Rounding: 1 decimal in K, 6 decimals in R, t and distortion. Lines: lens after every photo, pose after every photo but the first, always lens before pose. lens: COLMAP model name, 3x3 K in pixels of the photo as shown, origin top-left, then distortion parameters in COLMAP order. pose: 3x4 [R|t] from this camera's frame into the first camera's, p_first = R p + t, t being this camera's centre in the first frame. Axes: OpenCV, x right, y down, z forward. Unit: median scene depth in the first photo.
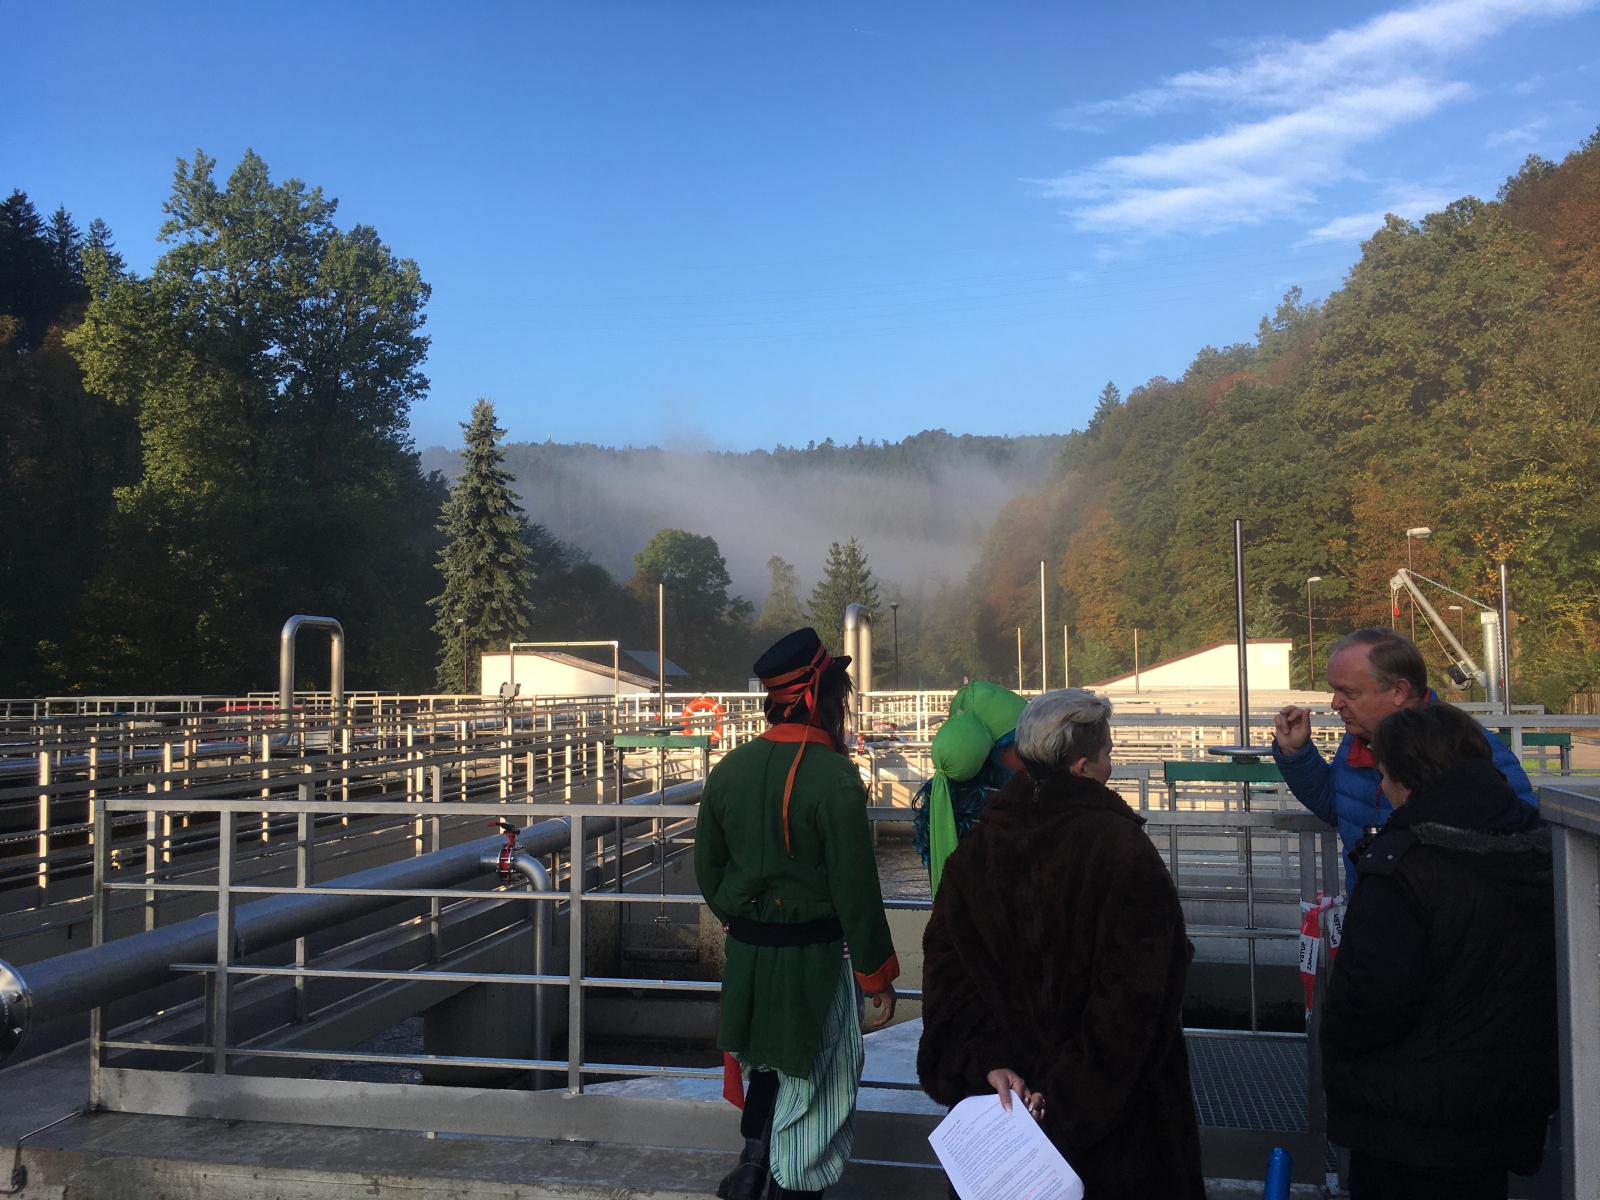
lens RADIAL K [[1351.7, 0, 799.3], [0, 1351.7, 608.6], [0, 0, 1]] dist [-0.001605, -0.020333]
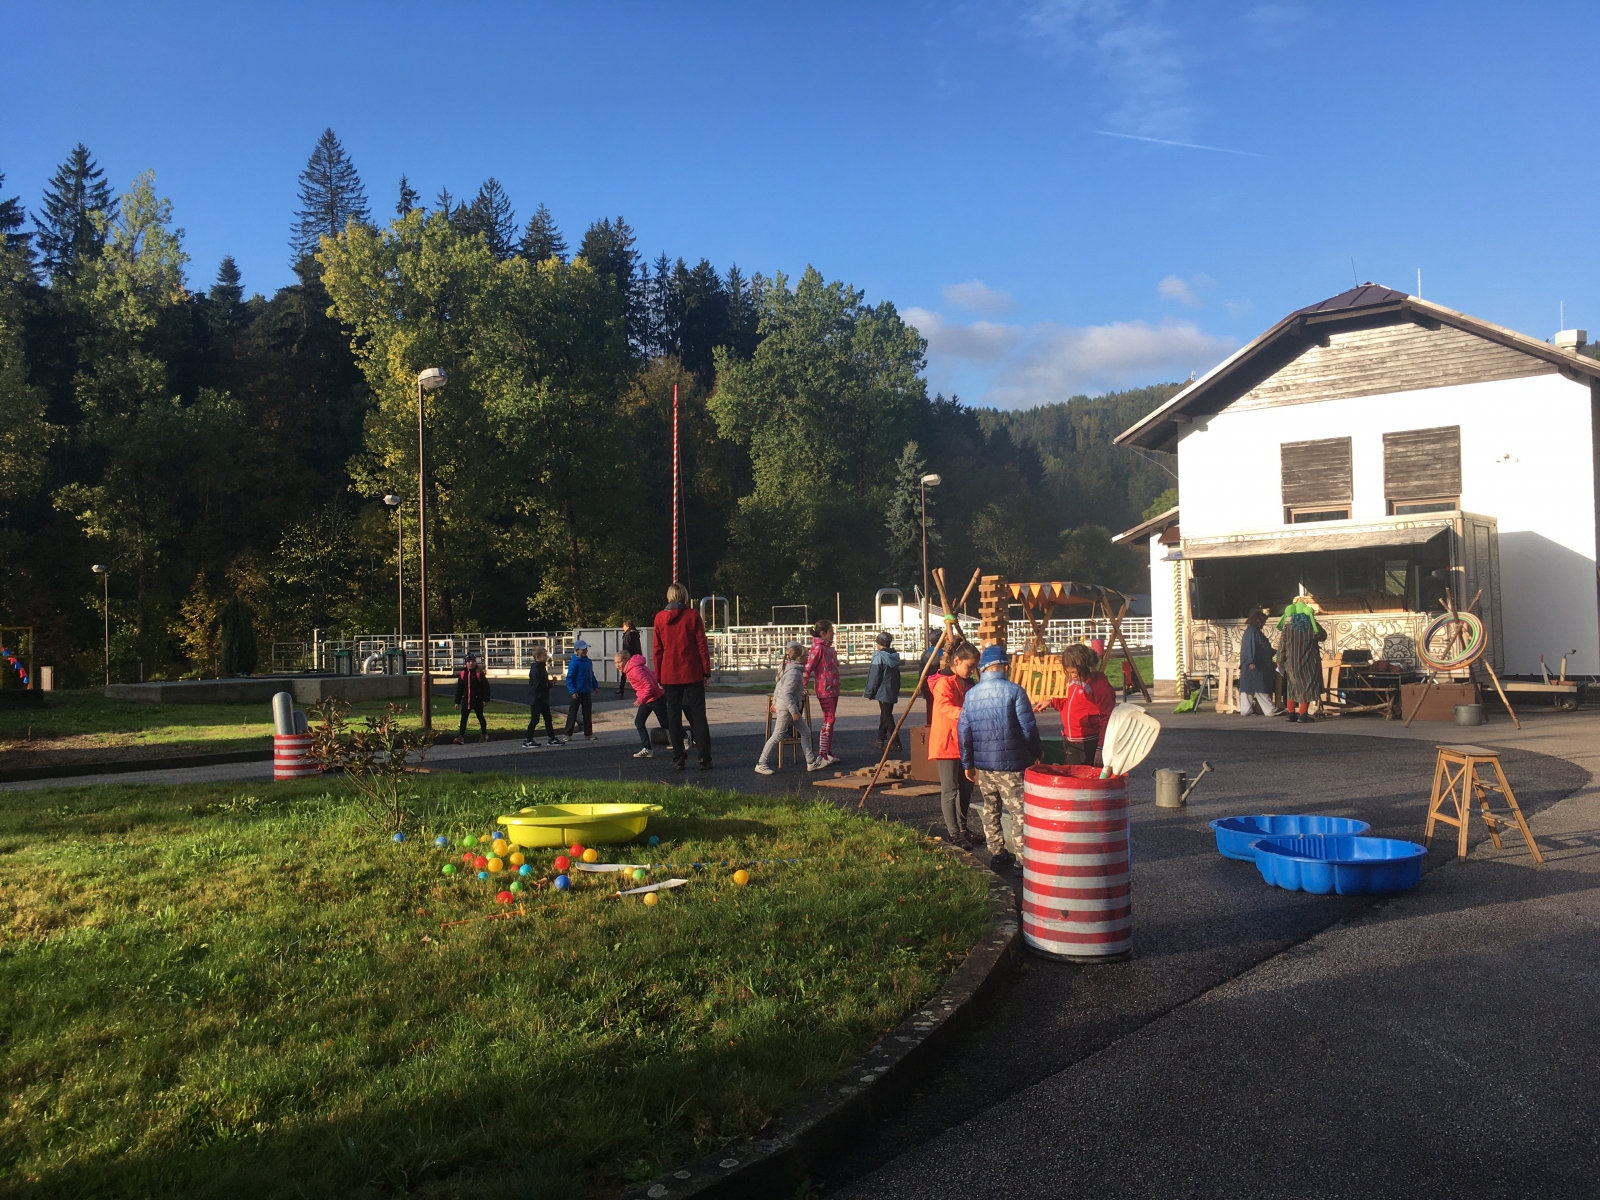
lens RADIAL K [[1351.7, 0, 800.2], [0, 1351.7, 595.5], [0, 0, 1]] dist [-0.001605, -0.020333]
pose [[0.880228, -0.022469, -0.474020, 0.285781], [0.042881, 0.998558, 0.032294, -0.022940], [0.472610, -0.048753, 0.879922, -0.339321]]
